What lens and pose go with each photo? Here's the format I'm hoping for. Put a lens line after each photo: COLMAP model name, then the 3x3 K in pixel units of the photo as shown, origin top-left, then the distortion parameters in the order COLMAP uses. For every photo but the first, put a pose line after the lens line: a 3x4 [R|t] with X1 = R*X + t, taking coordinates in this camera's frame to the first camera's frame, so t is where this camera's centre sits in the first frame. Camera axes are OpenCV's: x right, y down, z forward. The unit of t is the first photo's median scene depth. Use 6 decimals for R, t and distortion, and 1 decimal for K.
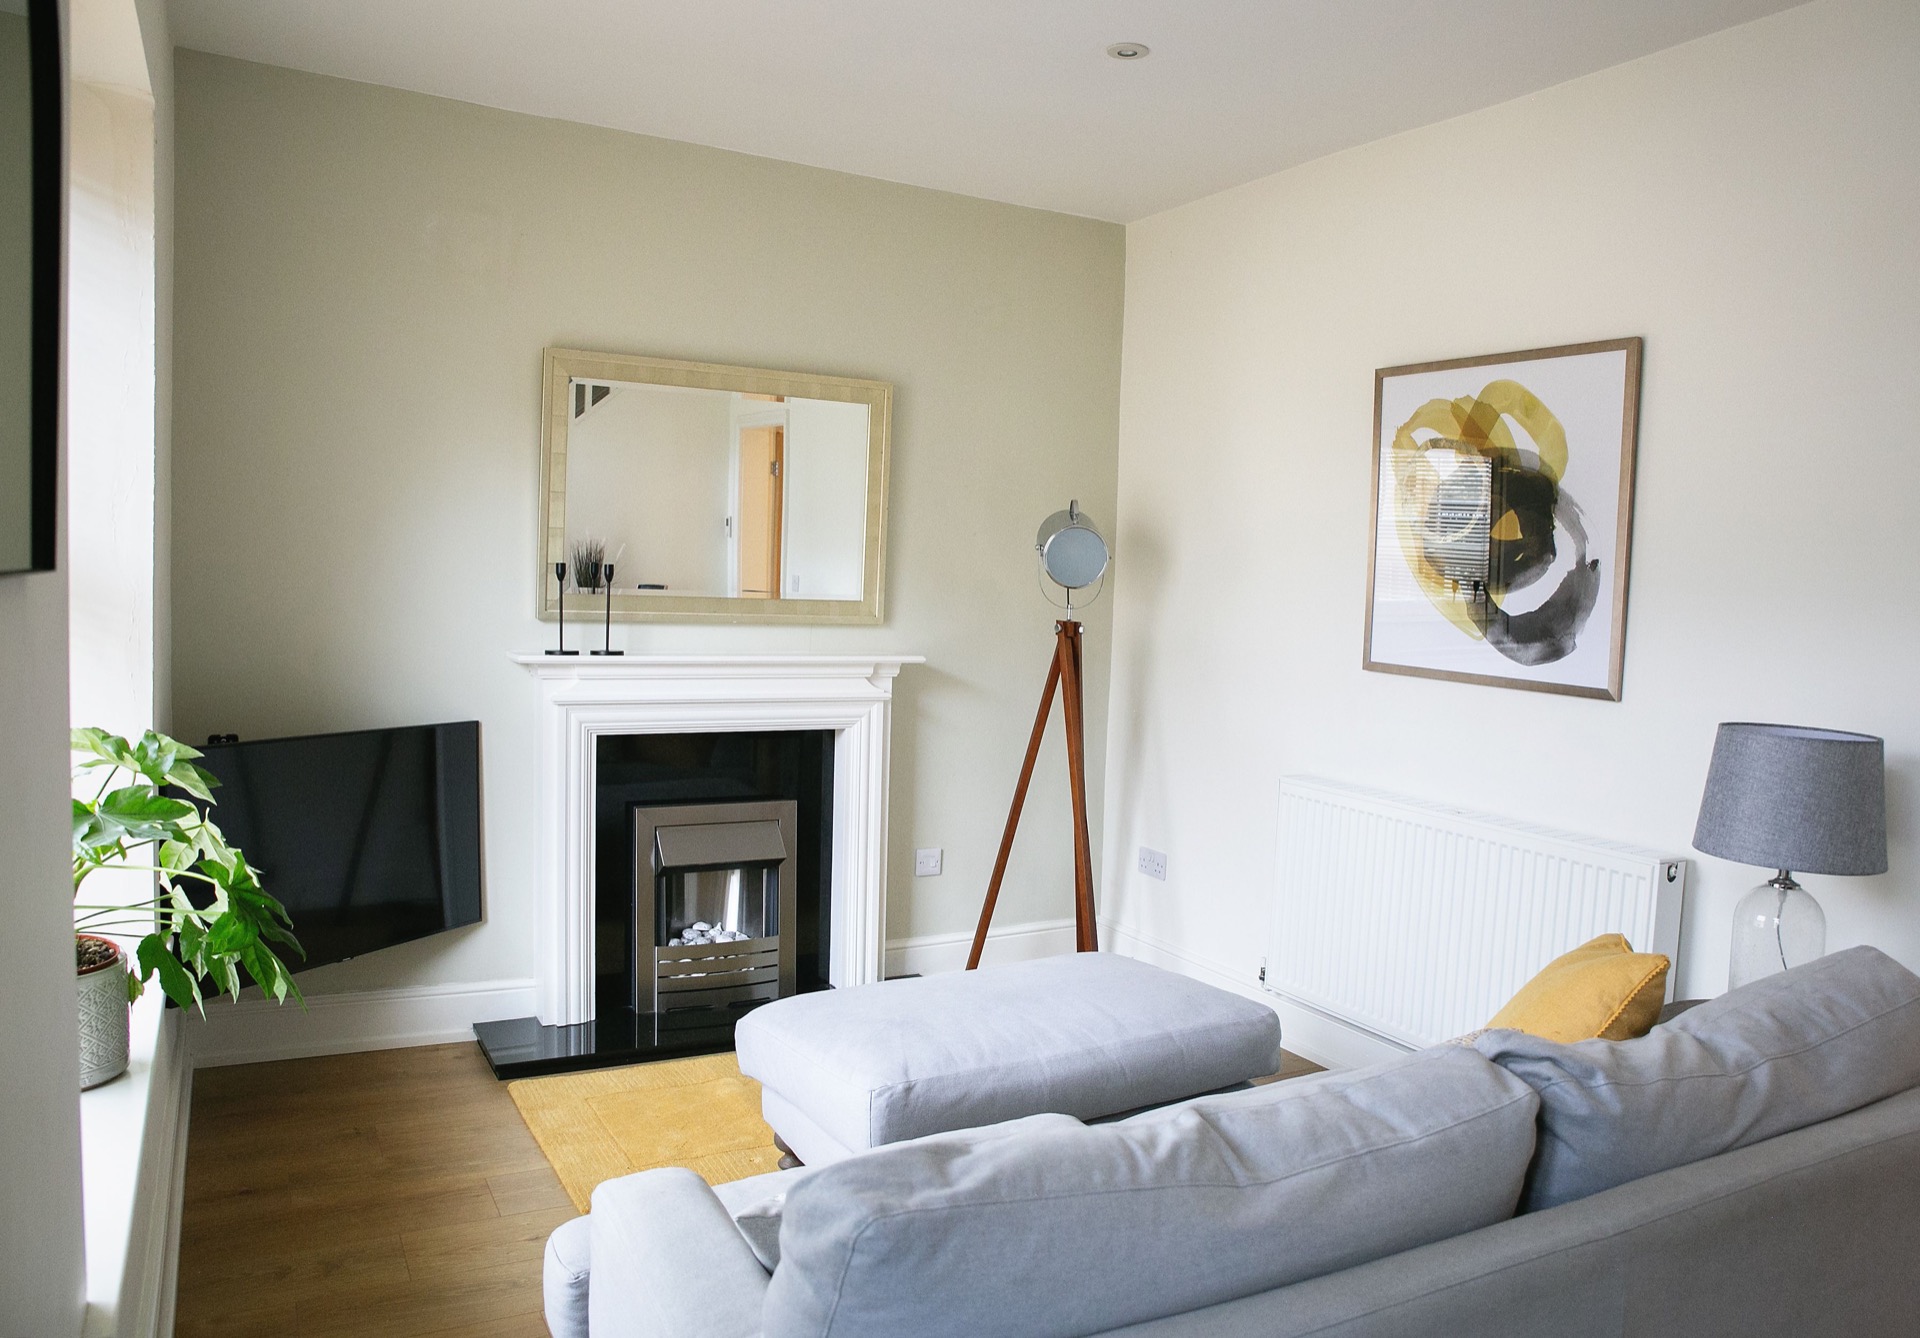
lens RADIAL K [[1352.0, 0, 960.8], [0, 1352.0, 671.2], [0, 0, 1]] dist [-0.037893, -0.000325]
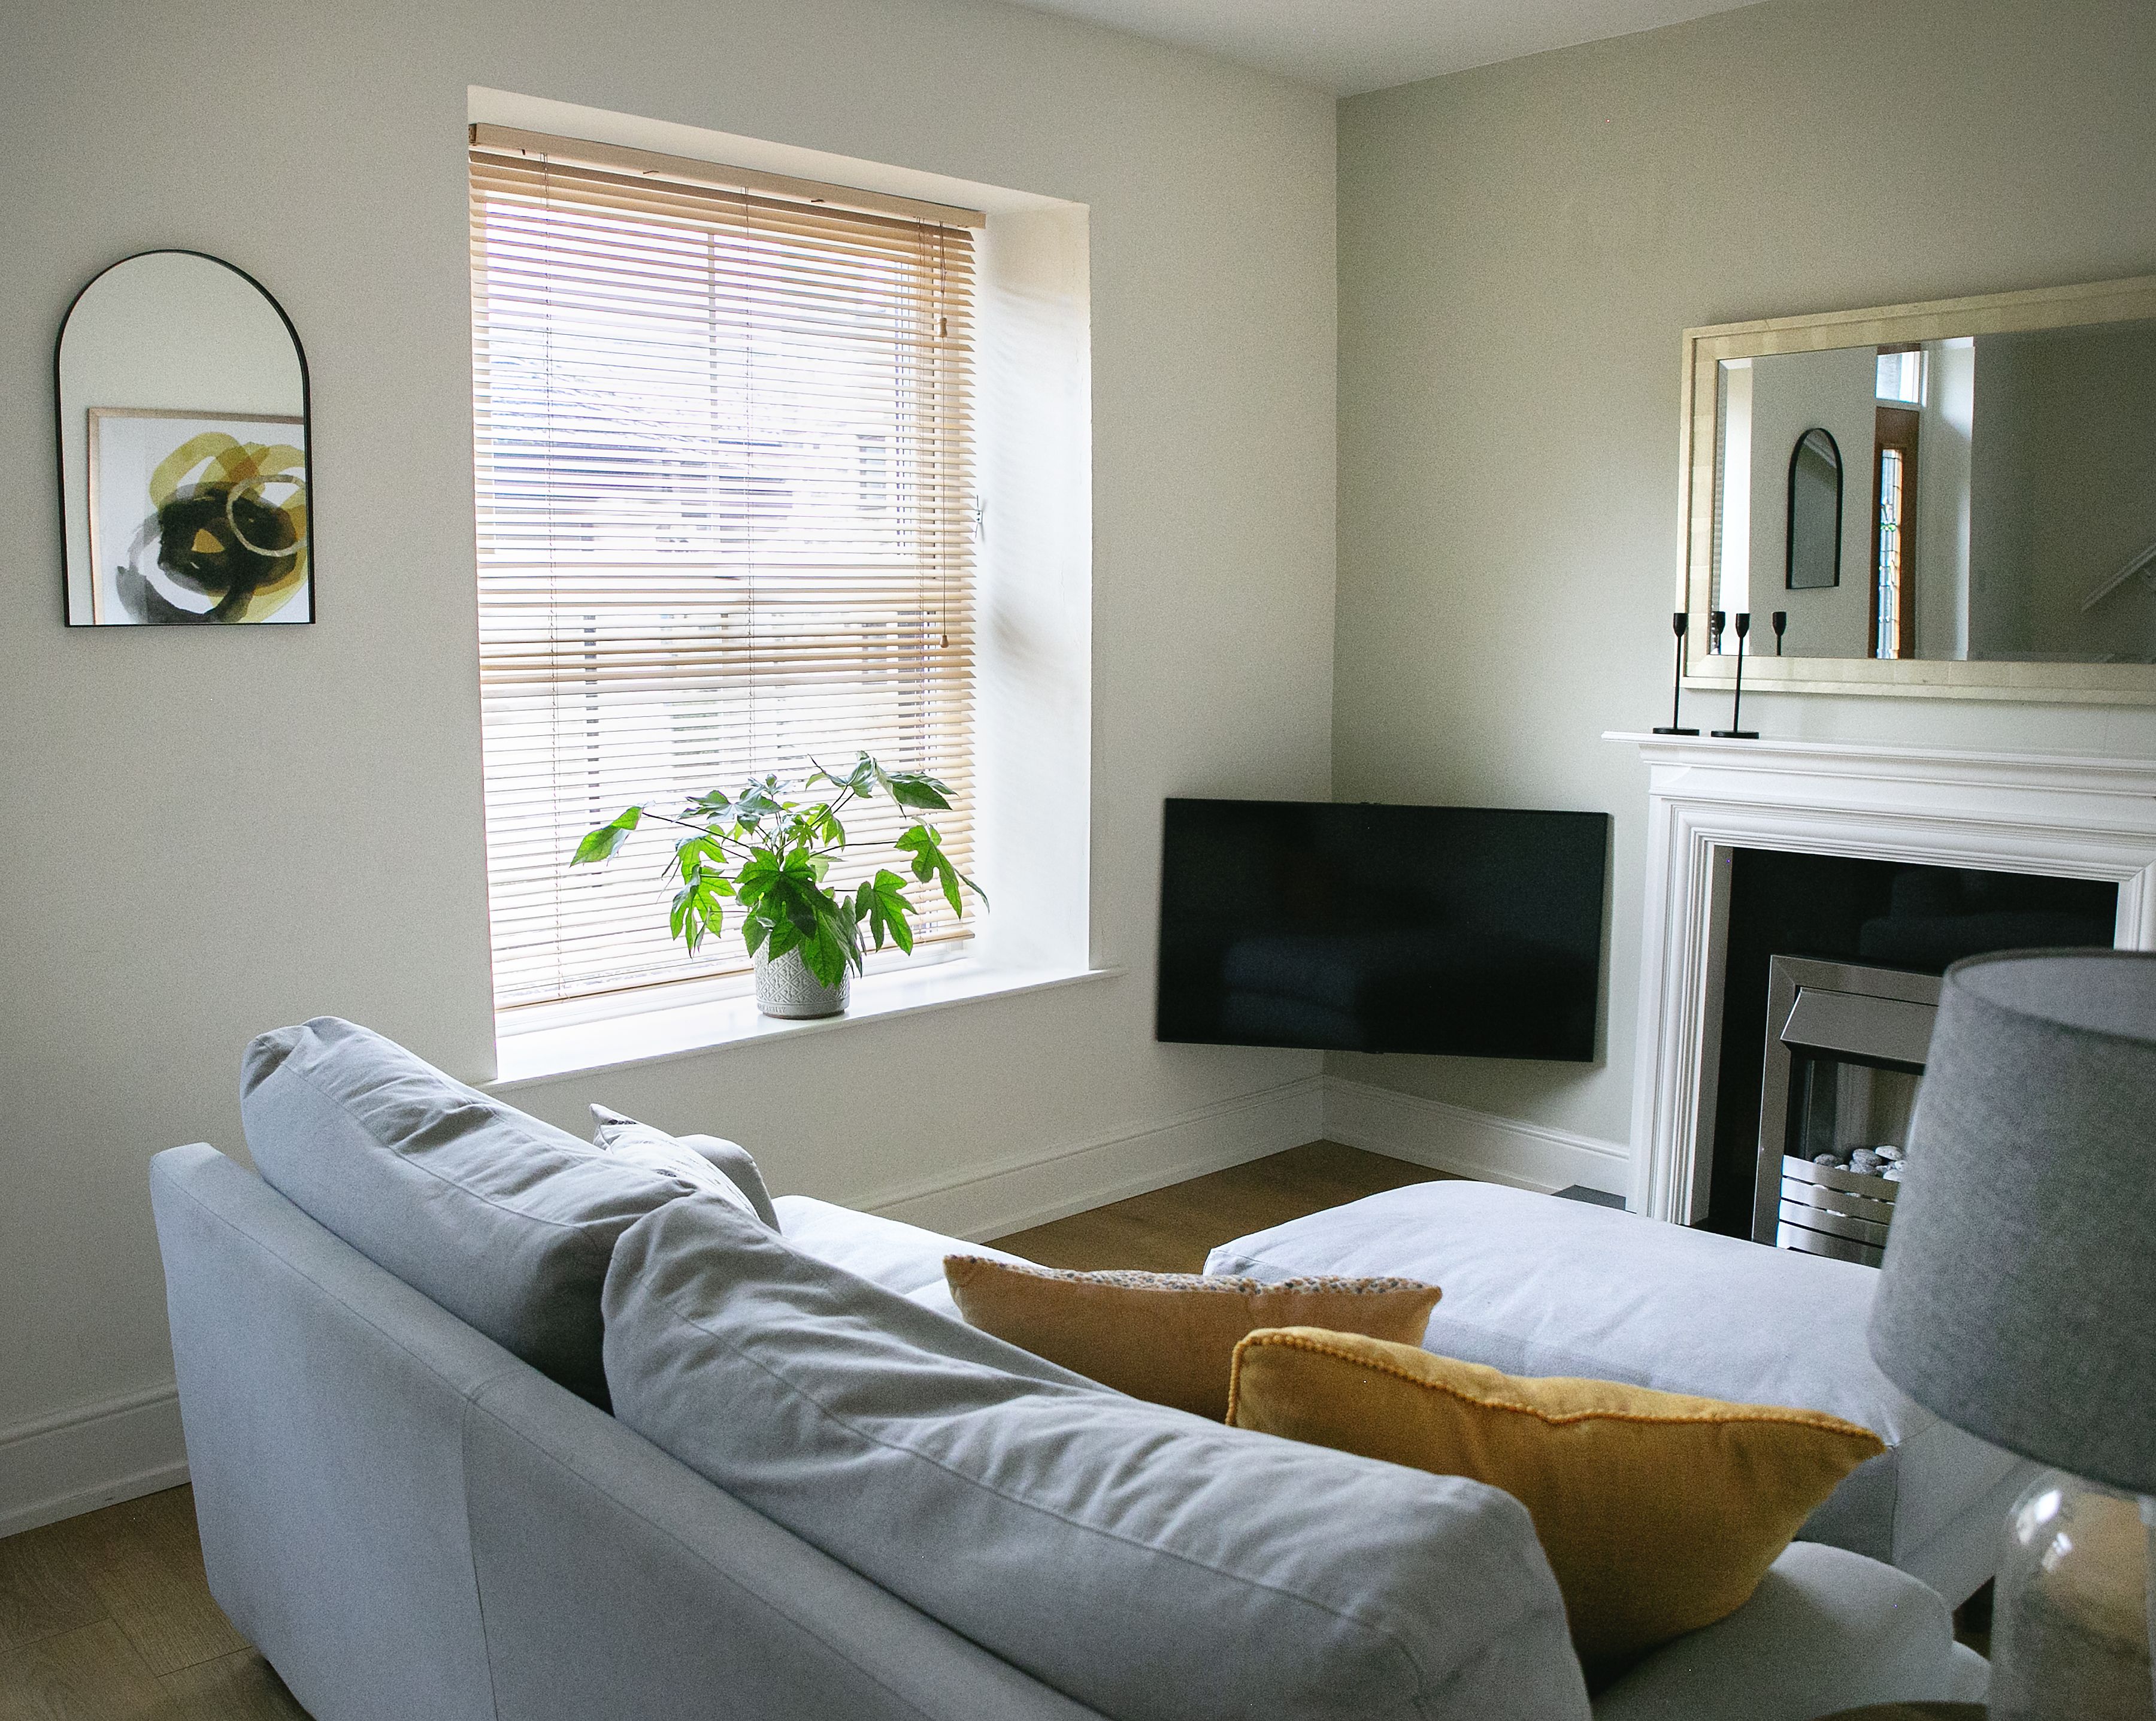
lens RADIAL K [[1879.0, 0, 1077.1], [0, 1879.0, 856.4], [0, 0, 1]] dist [-0.000274, 0.000252]
pose [[0.242060, 0.090462, -0.966035, 0.644191], [-0.055581, 0.995302, 0.079276, -0.008818], [0.968668, 0.034504, 0.245951, 0.411608]]
